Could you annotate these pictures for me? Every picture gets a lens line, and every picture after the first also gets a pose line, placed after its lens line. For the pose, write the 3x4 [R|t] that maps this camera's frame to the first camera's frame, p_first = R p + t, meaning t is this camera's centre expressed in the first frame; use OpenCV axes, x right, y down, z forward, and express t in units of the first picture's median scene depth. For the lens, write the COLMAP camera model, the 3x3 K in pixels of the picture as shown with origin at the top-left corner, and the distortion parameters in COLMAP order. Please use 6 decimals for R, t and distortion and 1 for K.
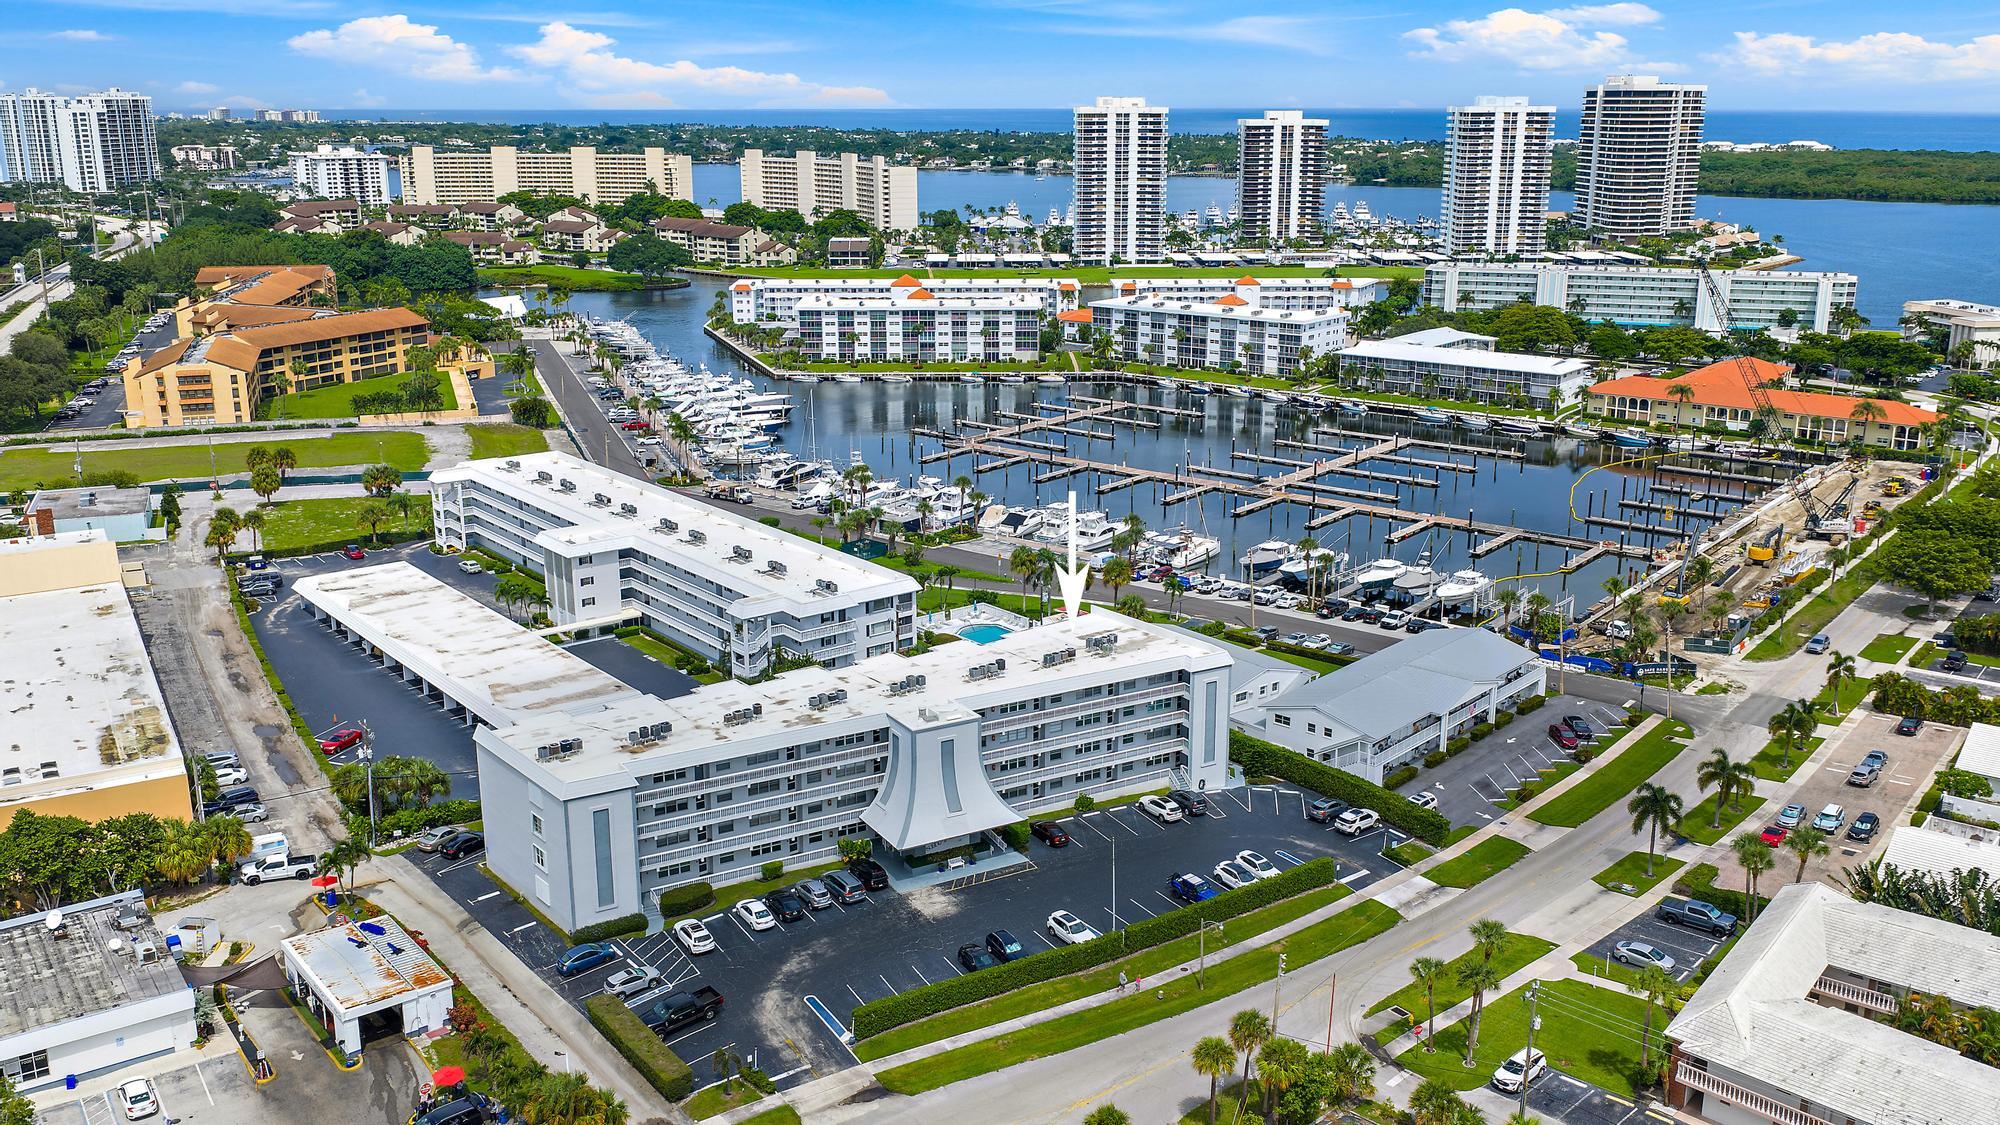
lens RADIAL K [[1652.3, 0, 1000.0], [0, 1652.3, 562.5], [0, 0, 1]] dist [0.034823, -0.065189]
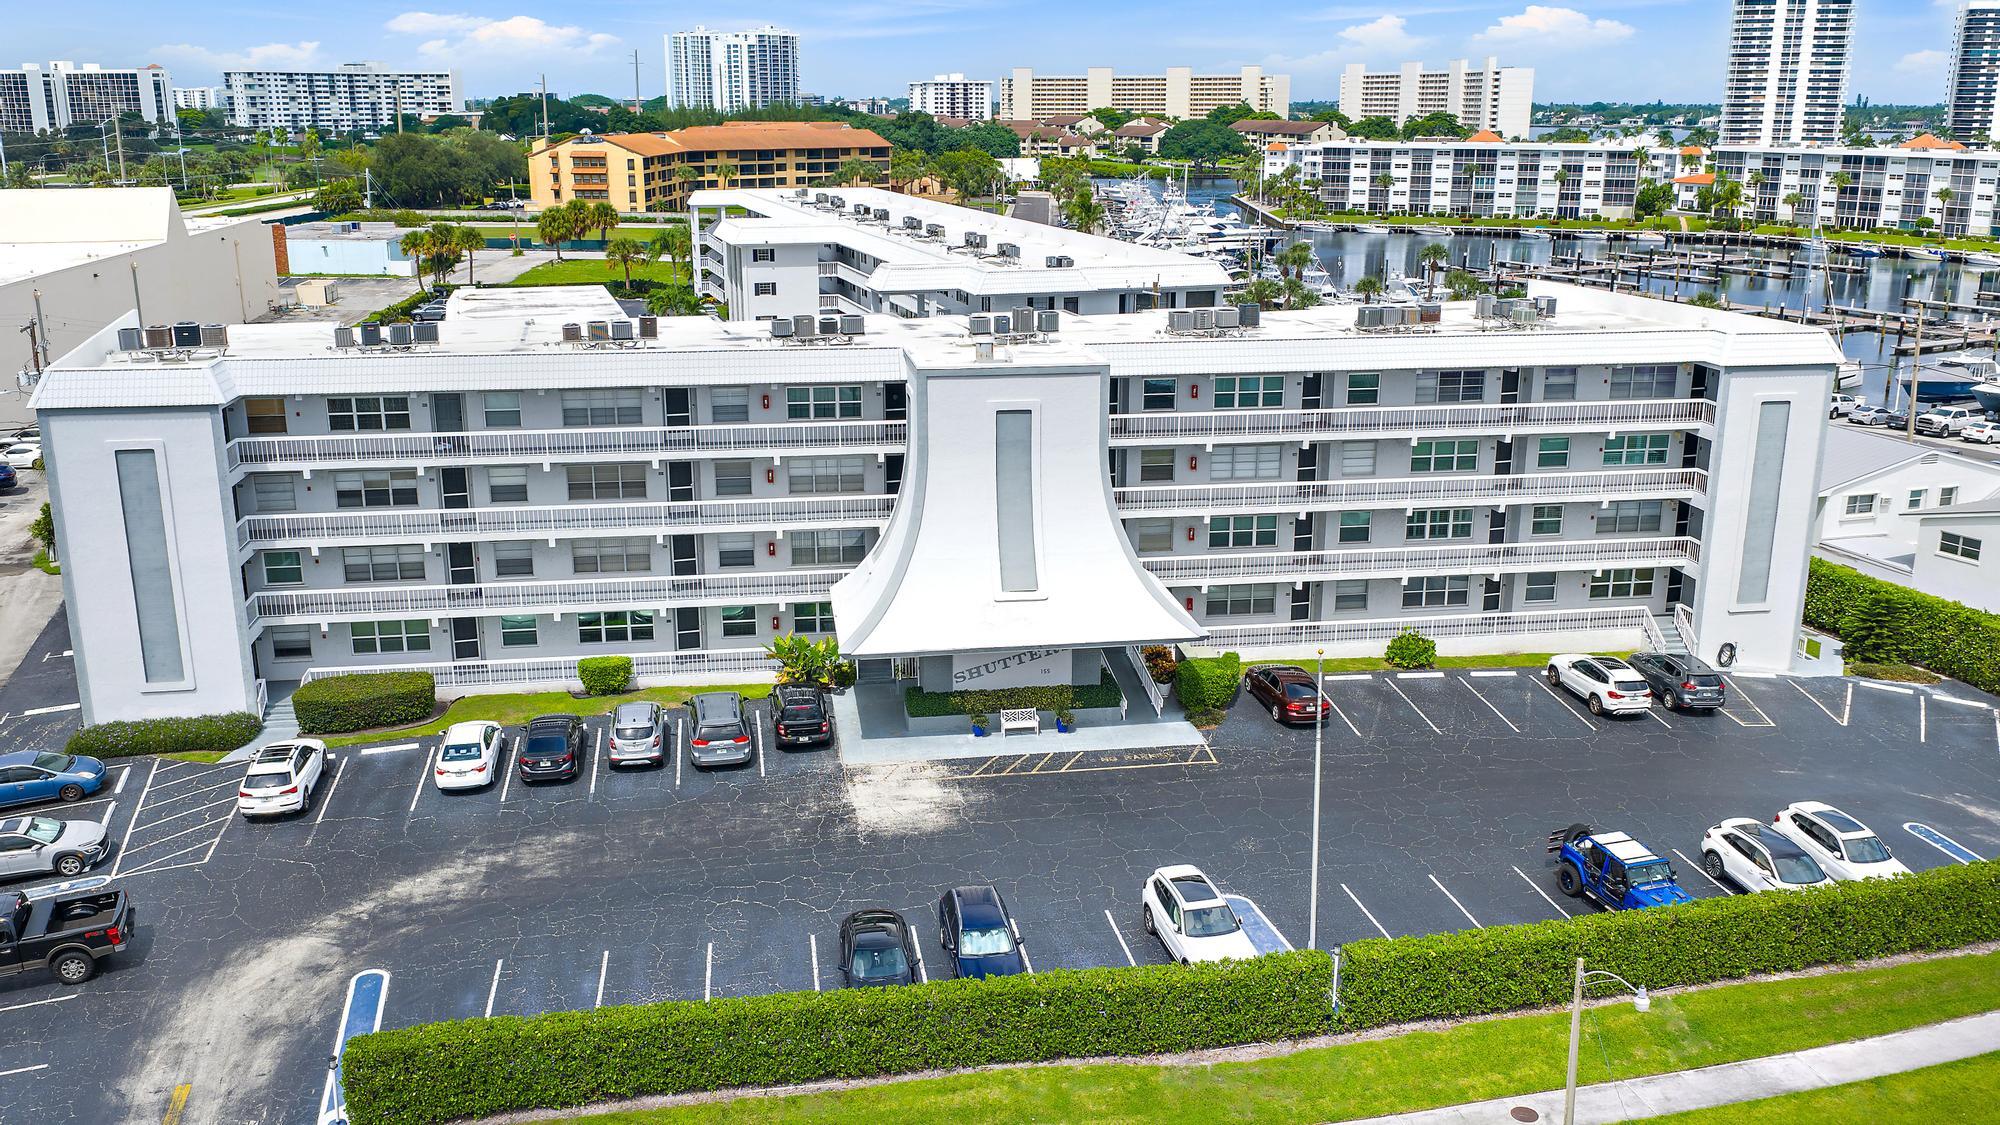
lens RADIAL K [[1652.3, 0, 1000.0], [0, 1652.3, 562.5], [0, 0, 1]] dist [0.034823, -0.065189]
pose [[0.932862, 0.100033, -0.346066, 0.032995], [-0.095206, 0.994976, 0.030968, 0.040668], [0.347425, 0.004059, 0.937699, 0.191536]]
